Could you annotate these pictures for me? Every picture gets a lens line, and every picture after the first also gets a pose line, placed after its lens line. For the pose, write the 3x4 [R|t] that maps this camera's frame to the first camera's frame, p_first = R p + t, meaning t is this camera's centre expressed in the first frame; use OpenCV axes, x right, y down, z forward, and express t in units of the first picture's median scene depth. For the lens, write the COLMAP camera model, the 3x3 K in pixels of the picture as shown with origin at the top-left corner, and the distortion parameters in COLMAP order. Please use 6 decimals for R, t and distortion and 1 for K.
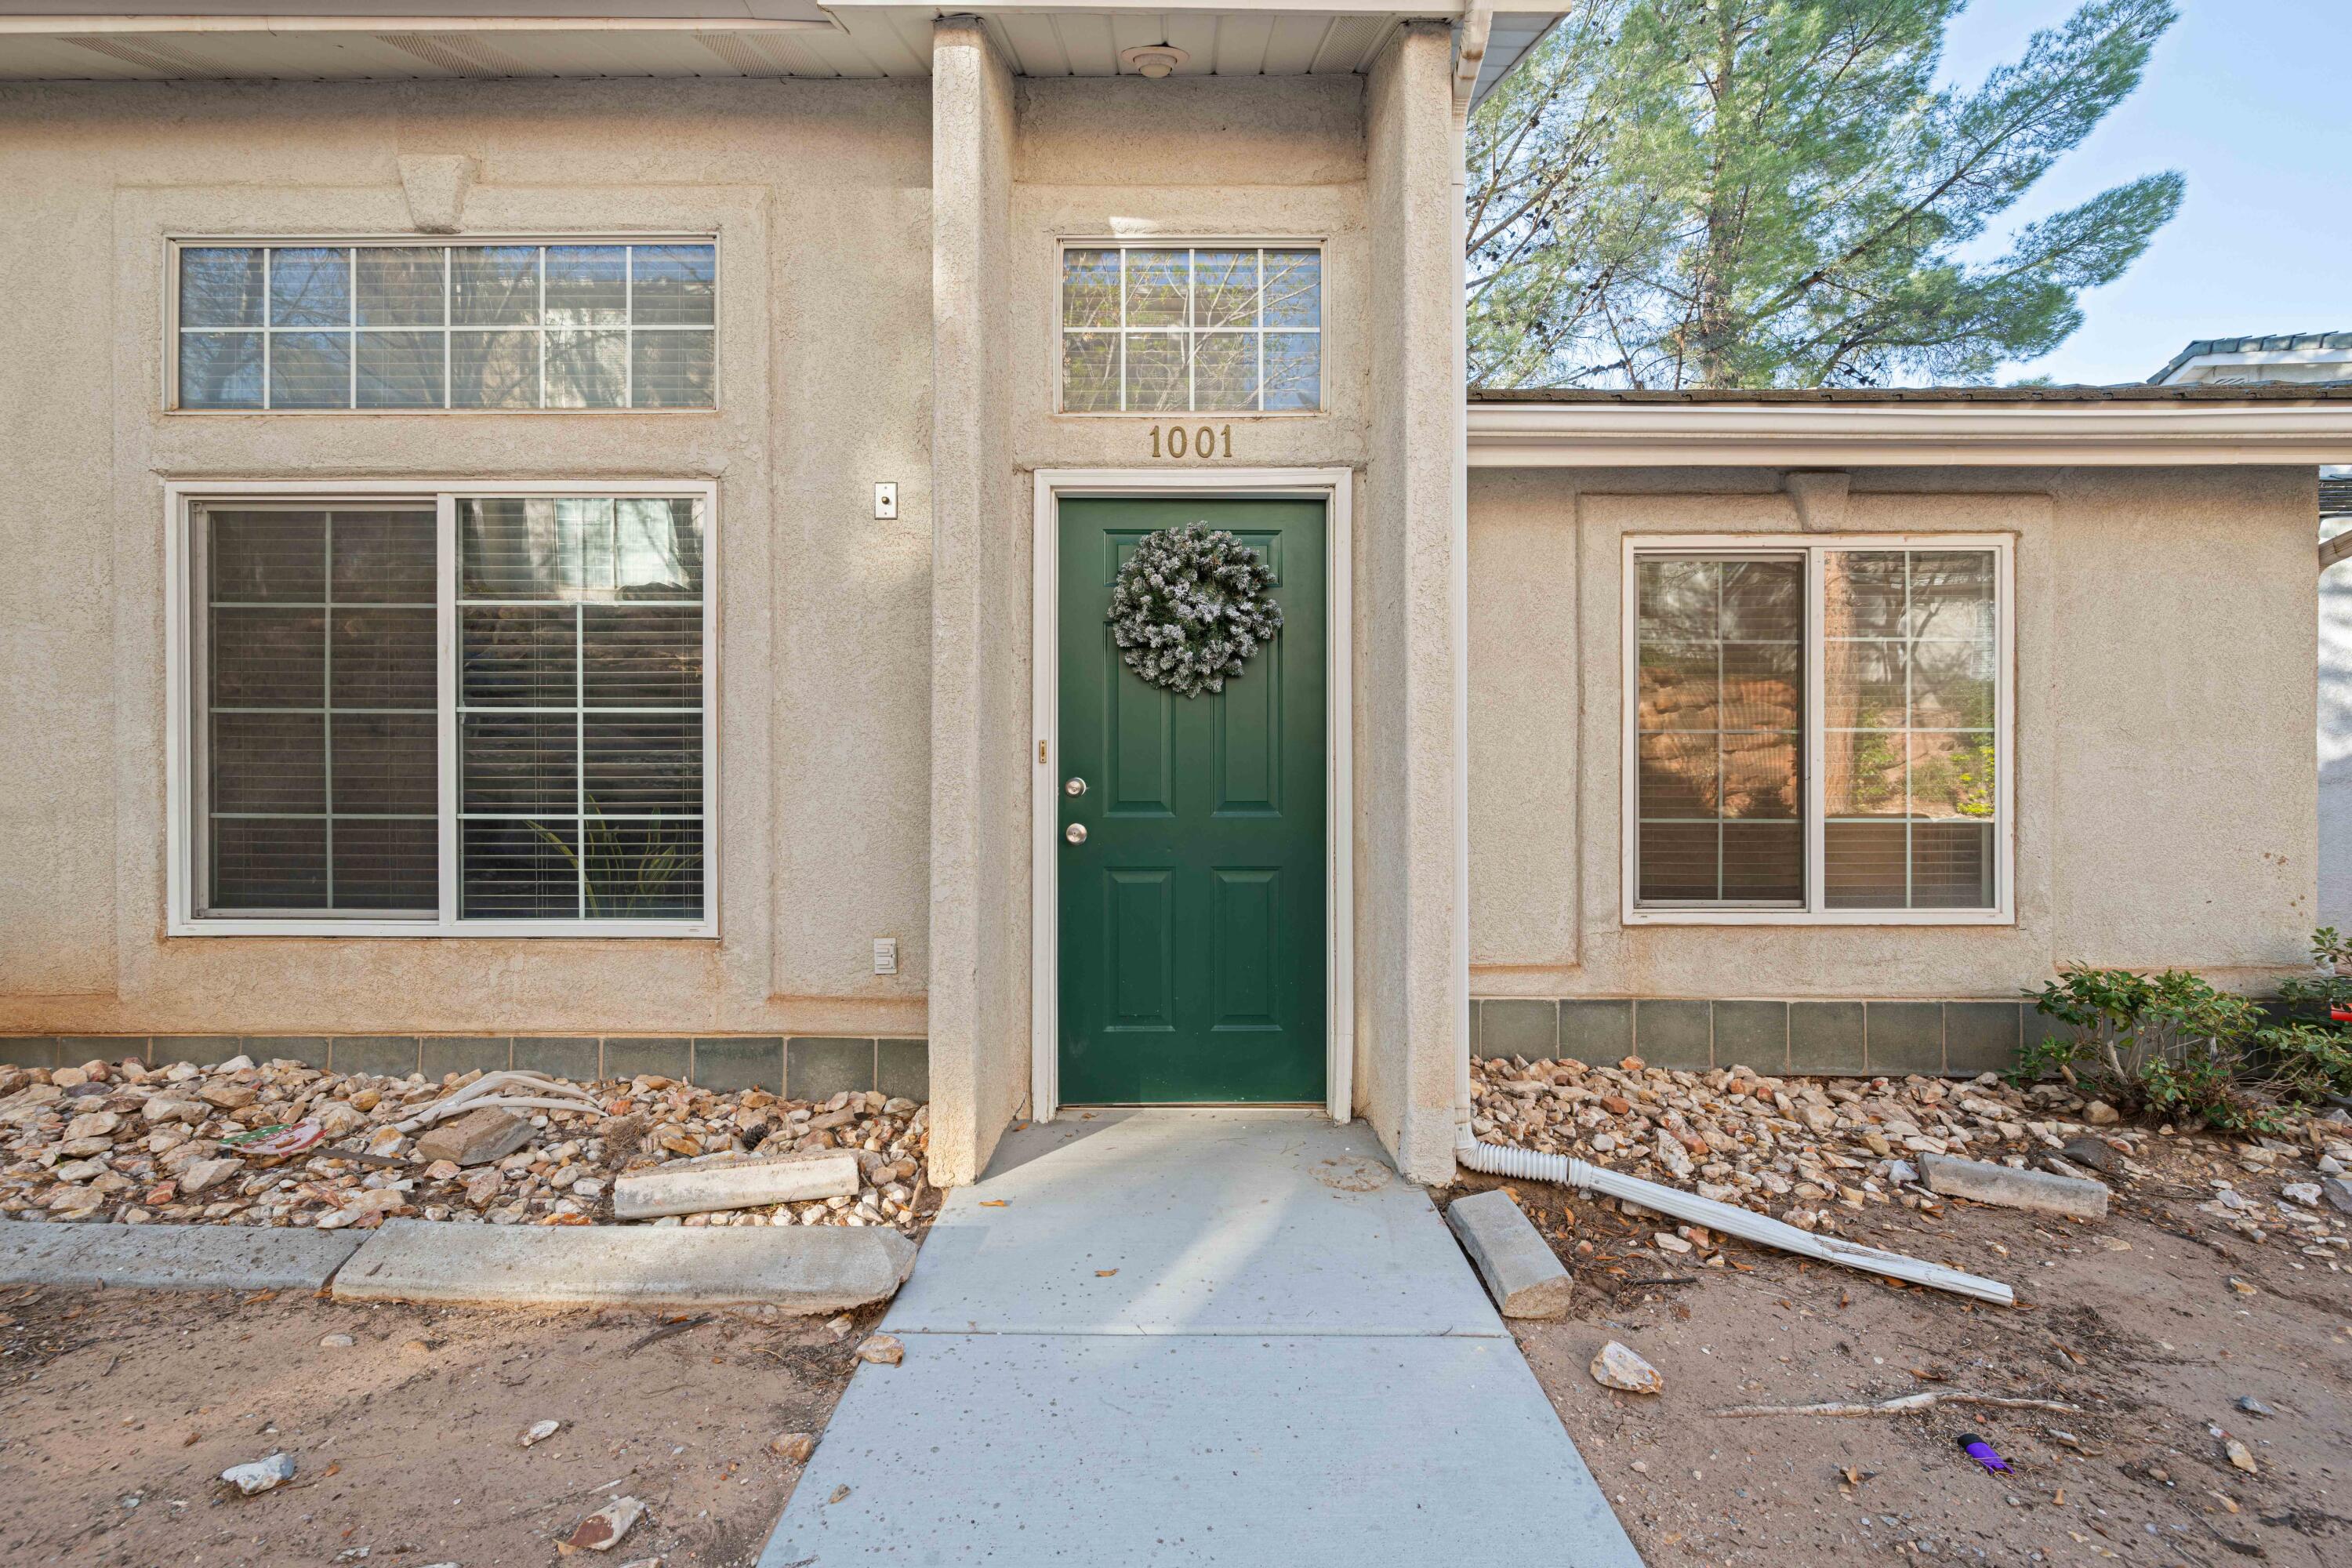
lens RADIAL K [[932.4, 0, 1180.9], [0, 932.4, 785.7], [0, 0, 1]] dist [-0.000939, 0.000685]
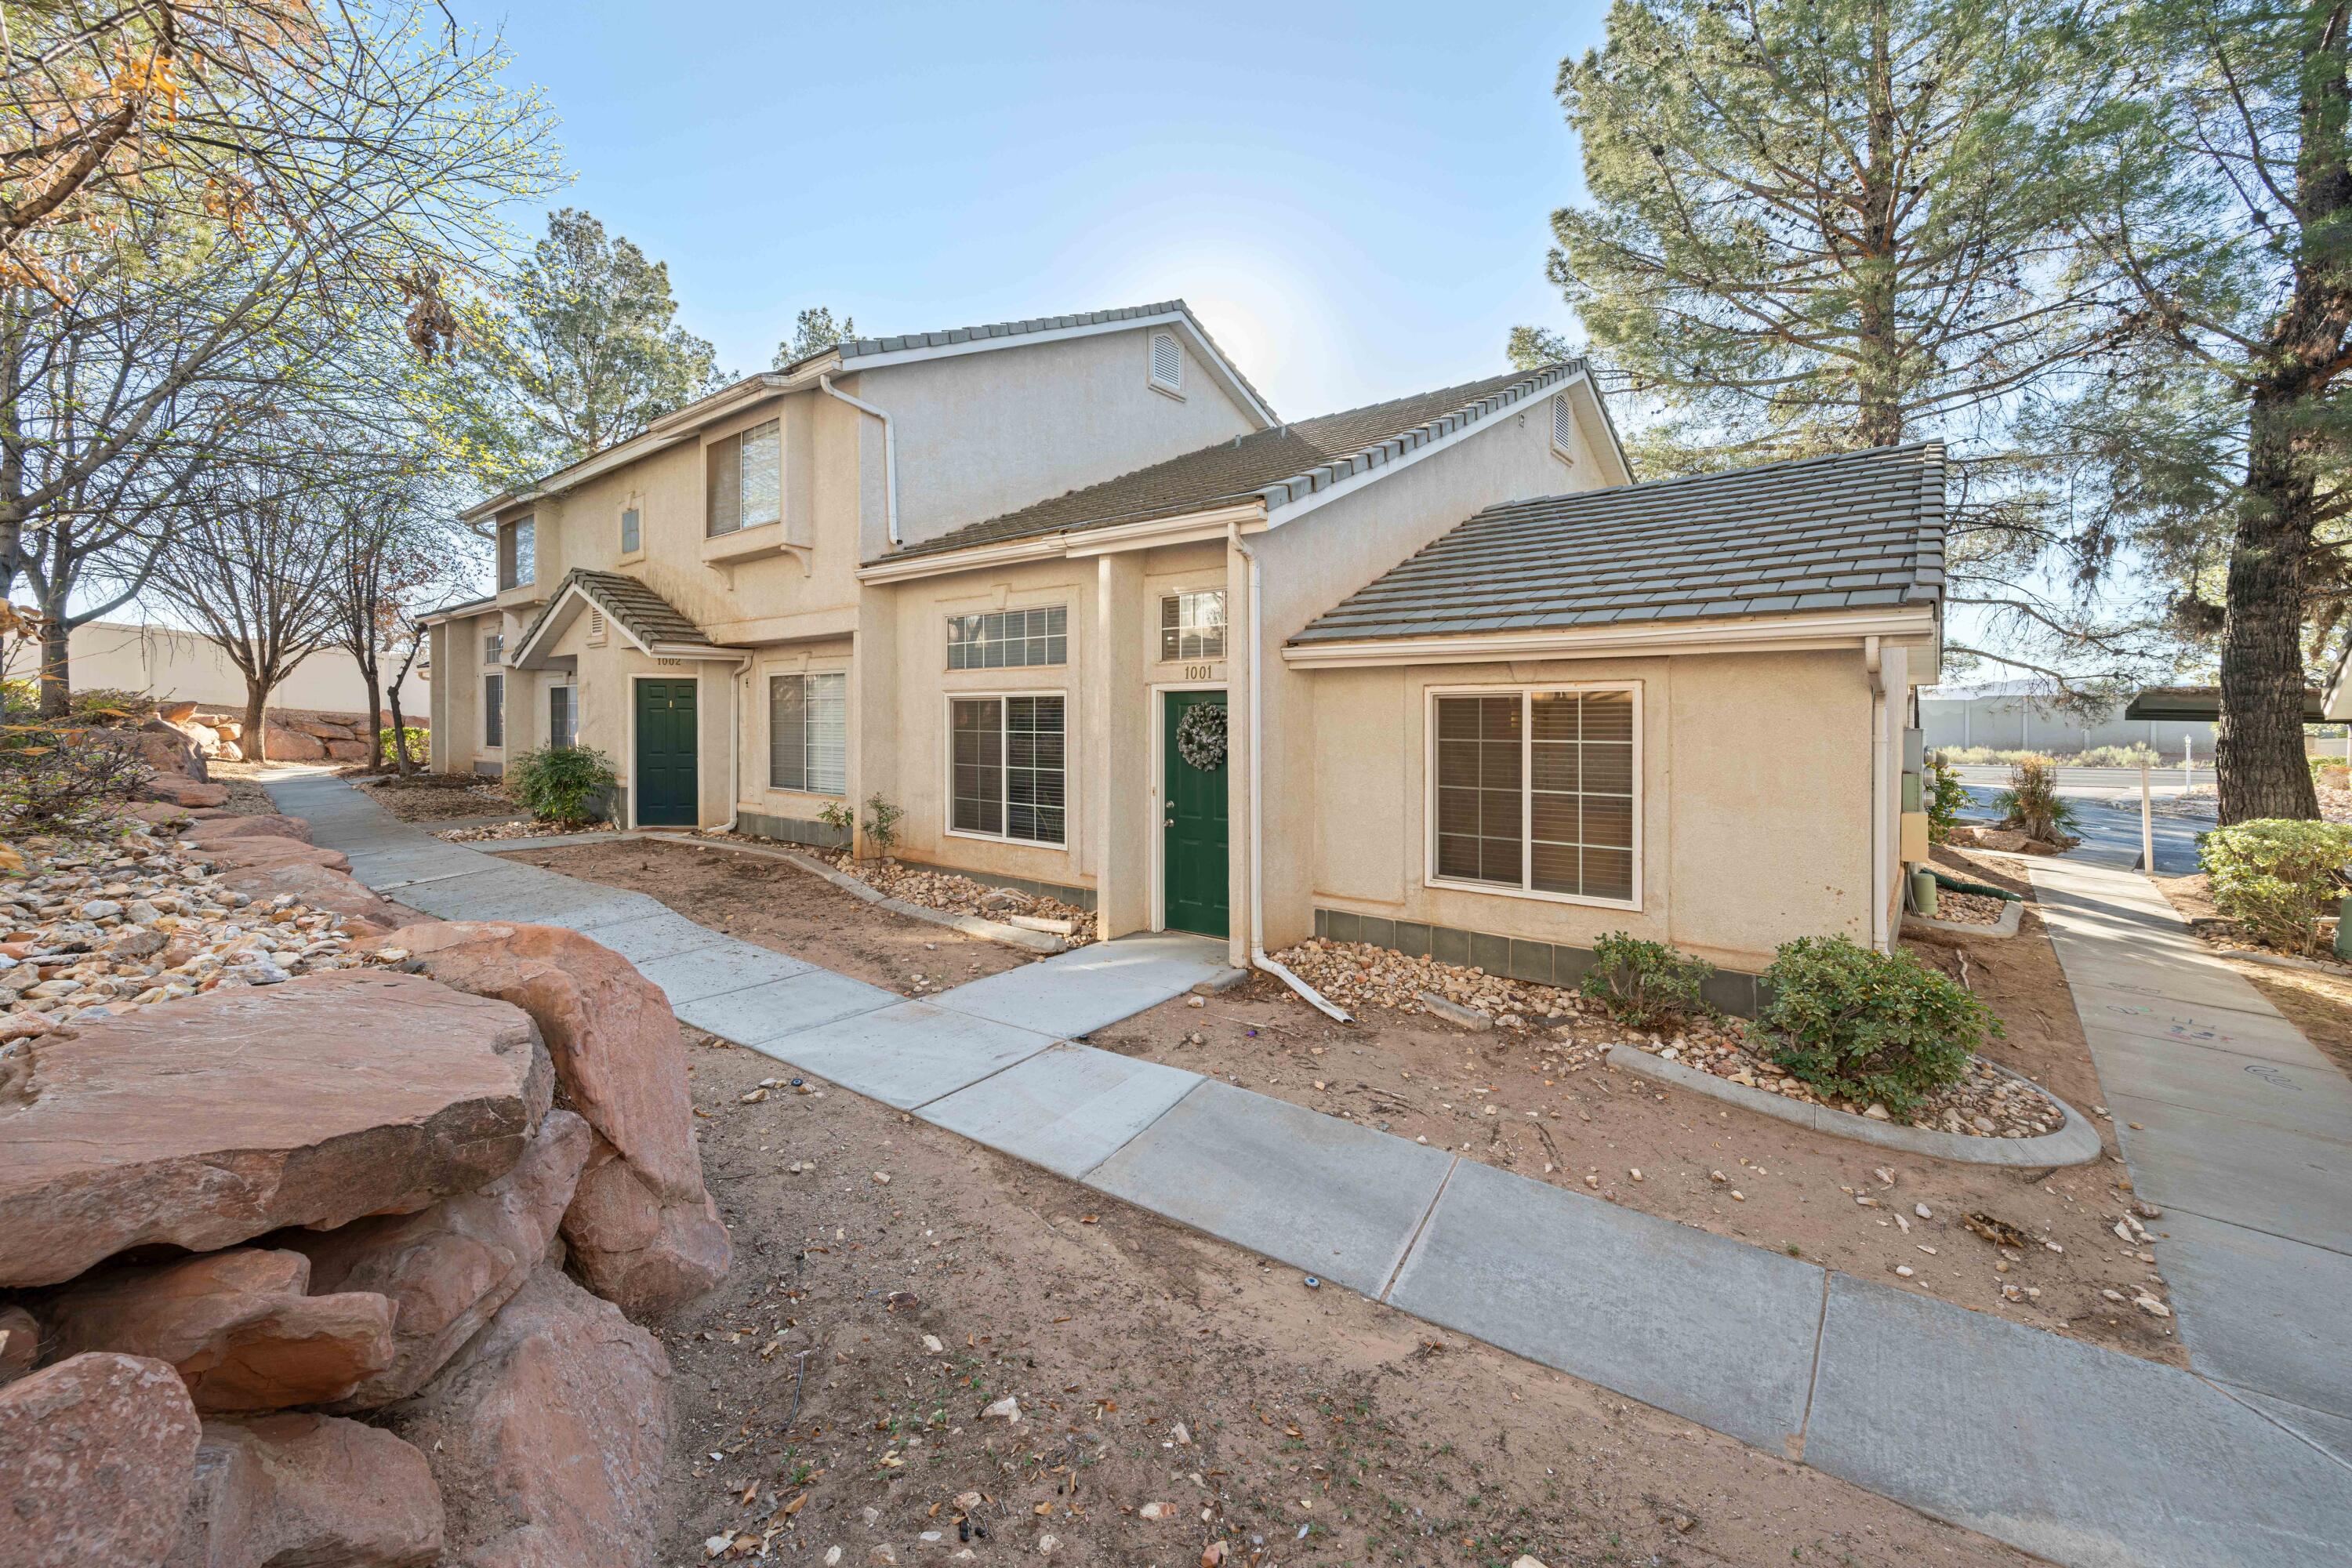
lens RADIAL K [[932.4, 0, 1161.5], [0, 932.4, 715.4], [0, 0, 1]] dist [-0.000939, 0.000685]
pose [[0.777595, -0.001971, -0.628763, 1.492053], [0.004920, 0.999984, 0.002949, -0.253783], [0.628747, -0.005387, 0.777592, -1.012886]]
